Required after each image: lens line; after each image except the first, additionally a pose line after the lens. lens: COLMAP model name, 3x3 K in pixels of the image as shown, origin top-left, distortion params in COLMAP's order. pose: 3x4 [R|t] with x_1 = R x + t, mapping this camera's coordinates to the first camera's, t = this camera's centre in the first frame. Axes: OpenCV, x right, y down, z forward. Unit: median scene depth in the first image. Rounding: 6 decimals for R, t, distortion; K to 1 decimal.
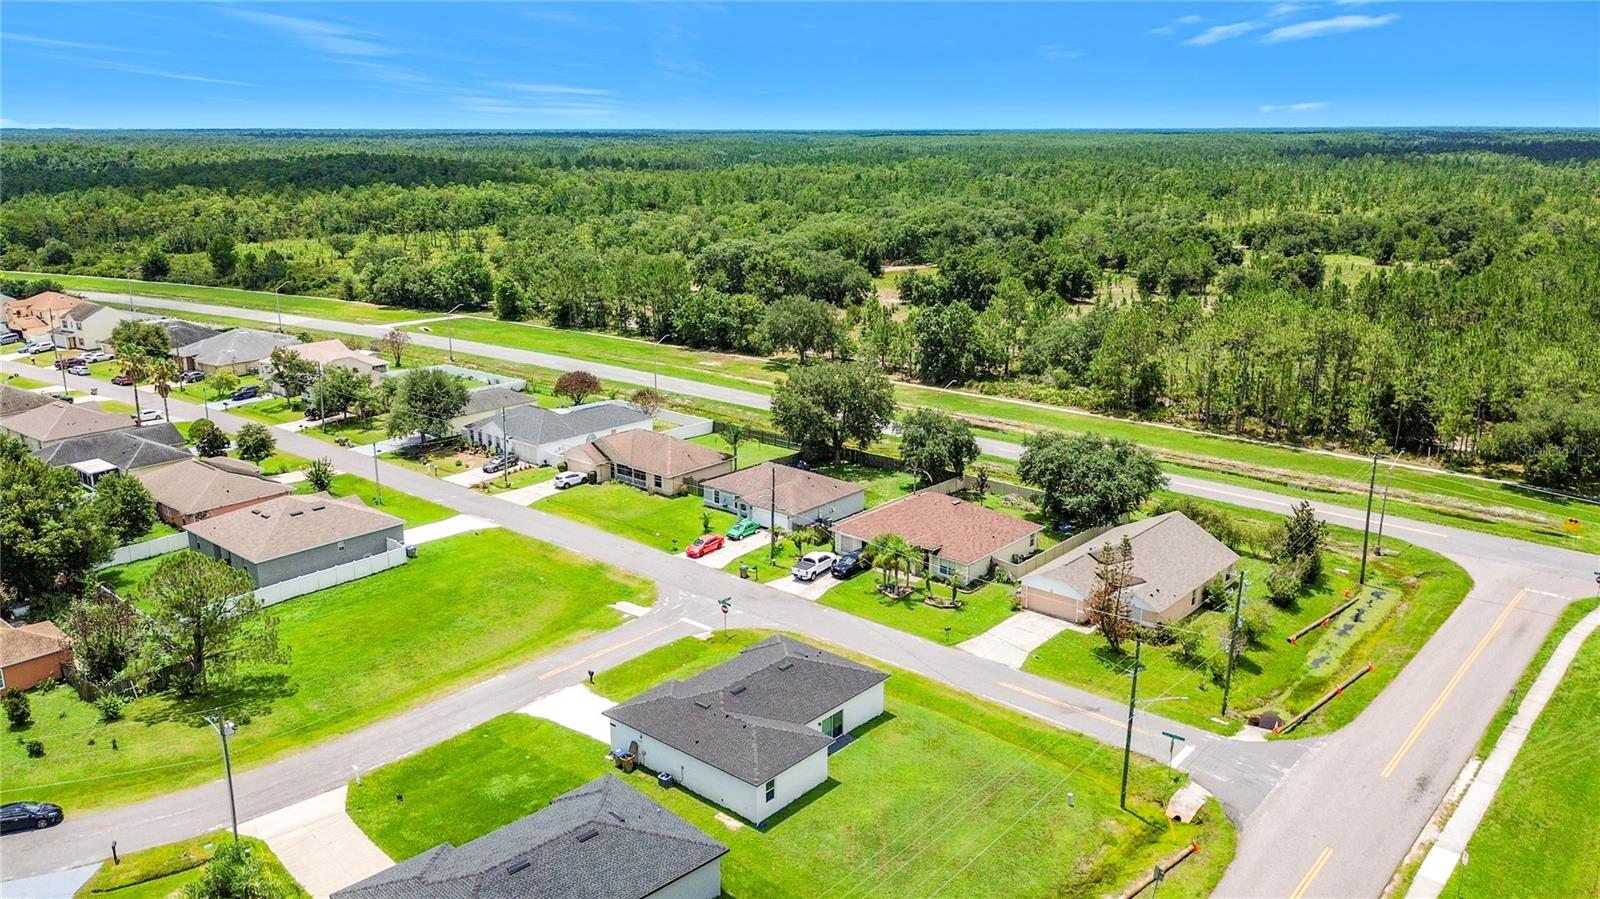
lens RADIAL K [[1169.9, 0, 800.0], [0, 1169.9, 449.5], [0, 0, 1]] dist [0.097725, -0.166023]
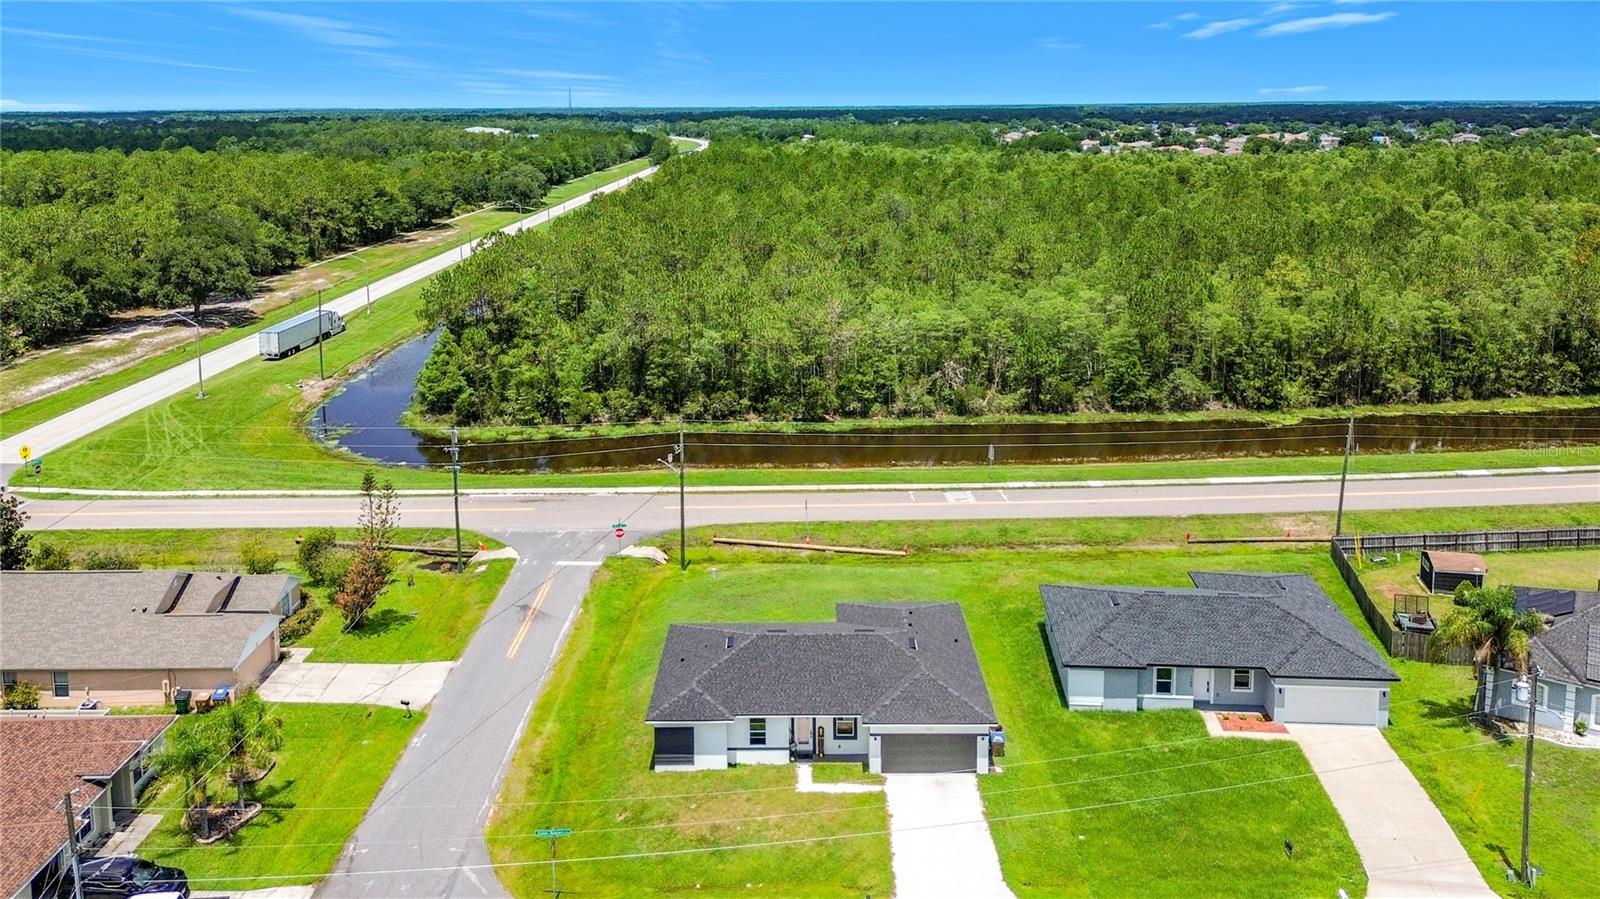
lens RADIAL K [[1187.3, 0, 803.2], [0, 1187.3, 313.9], [0, 0, 1]] dist [0.038414, -0.050658]
pose [[-0.651962, -0.126791, 0.747576, -0.512858], [0.203765, 0.920357, 0.333799, -0.234119], [-0.730359, 0.369955, -0.574203, 1.196511]]
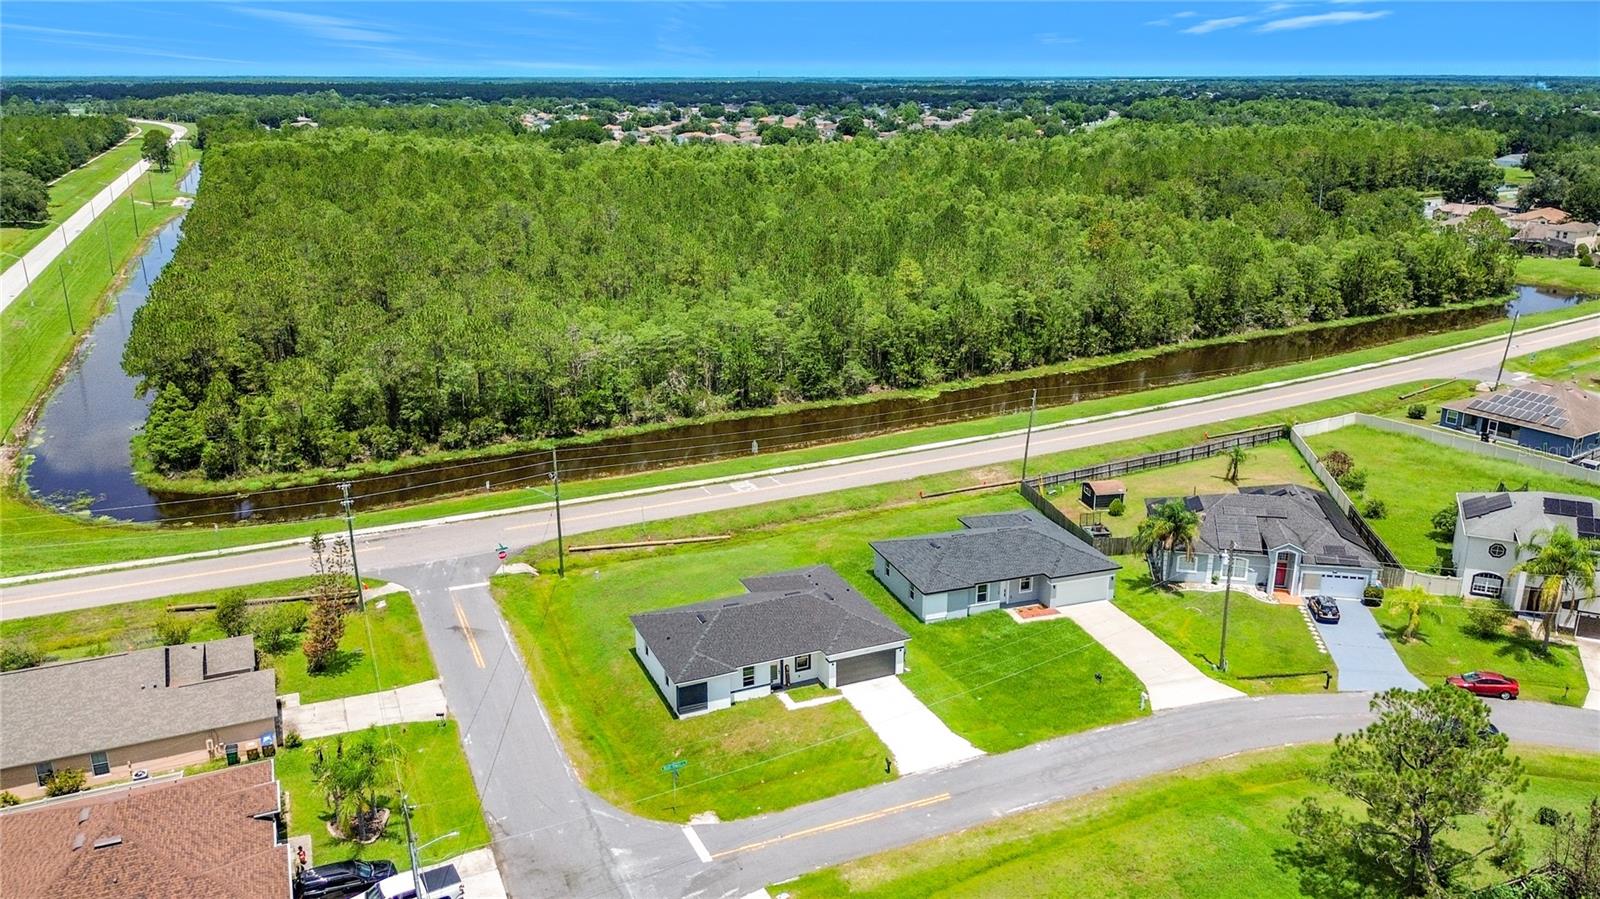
lens RADIAL K [[1169.9, 0, 800.0], [0, 1169.9, 449.5], [0, 0, 1]] dist [0.097725, -0.166023]
pose [[-0.901755, -0.131066, 0.411897, -0.411889], [0.111987, 0.849542, 0.515497, -0.395298], [-0.417488, 0.510979, -0.751401, 1.471127]]
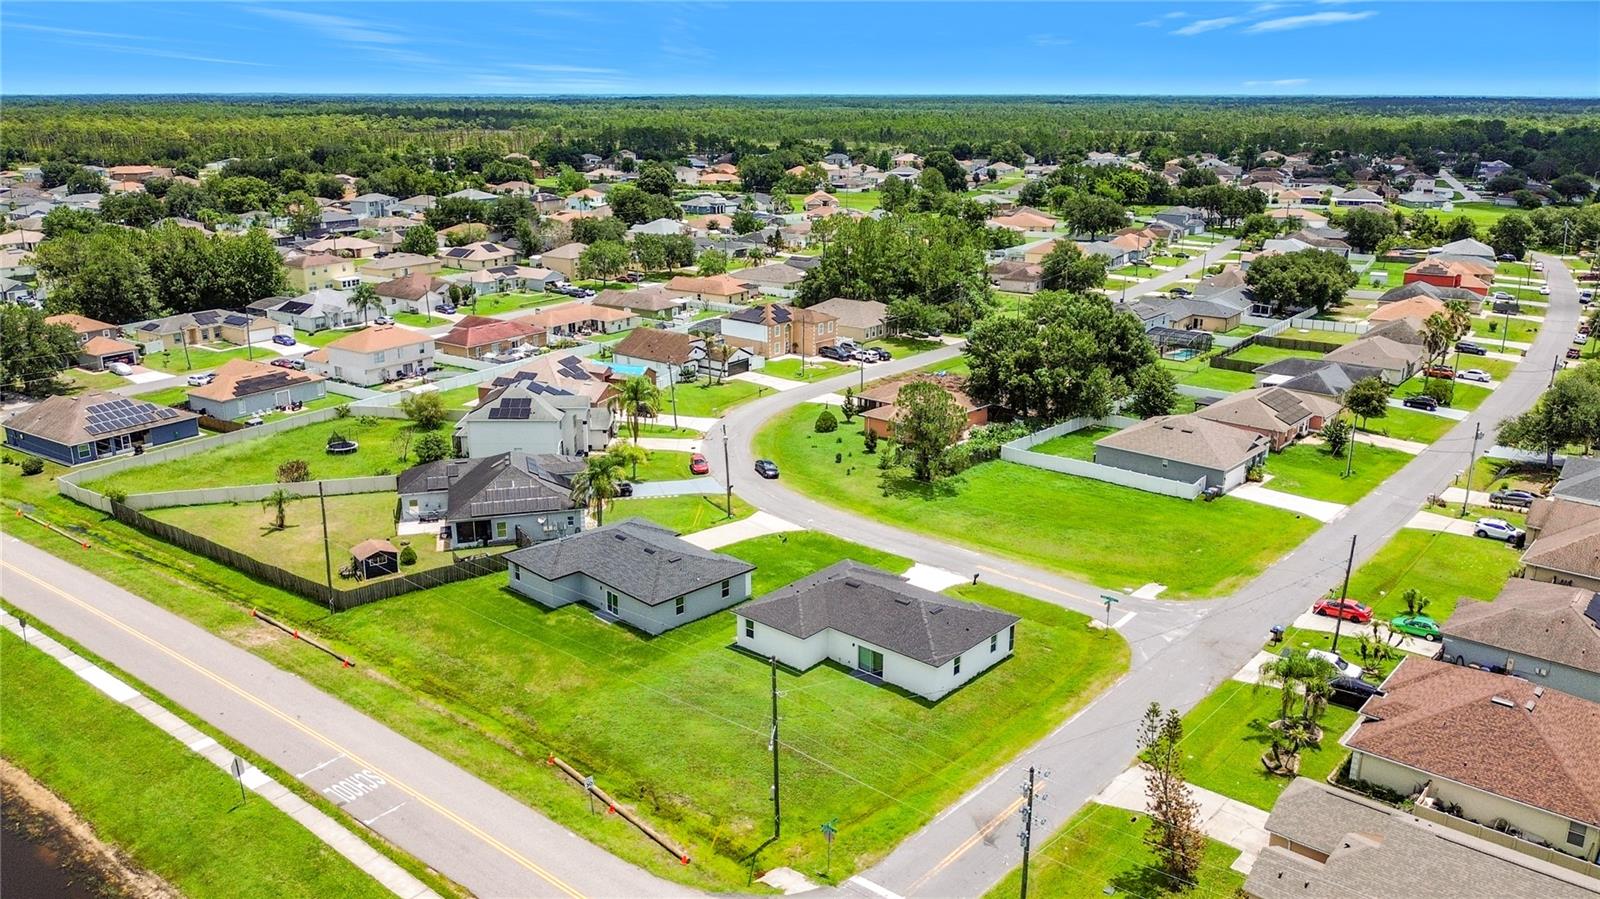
lens RADIAL K [[1196.2, 0, 800.0], [0, 1196.2, 449.5], [0, 0, 1]] dist [0.085154, -0.173040]
pose [[-0.011536, 0.283160, -0.959003, 0.872042], [-0.262404, 0.924598, 0.276158, -0.191296], [0.964889, 0.254832, 0.063636, 0.708987]]
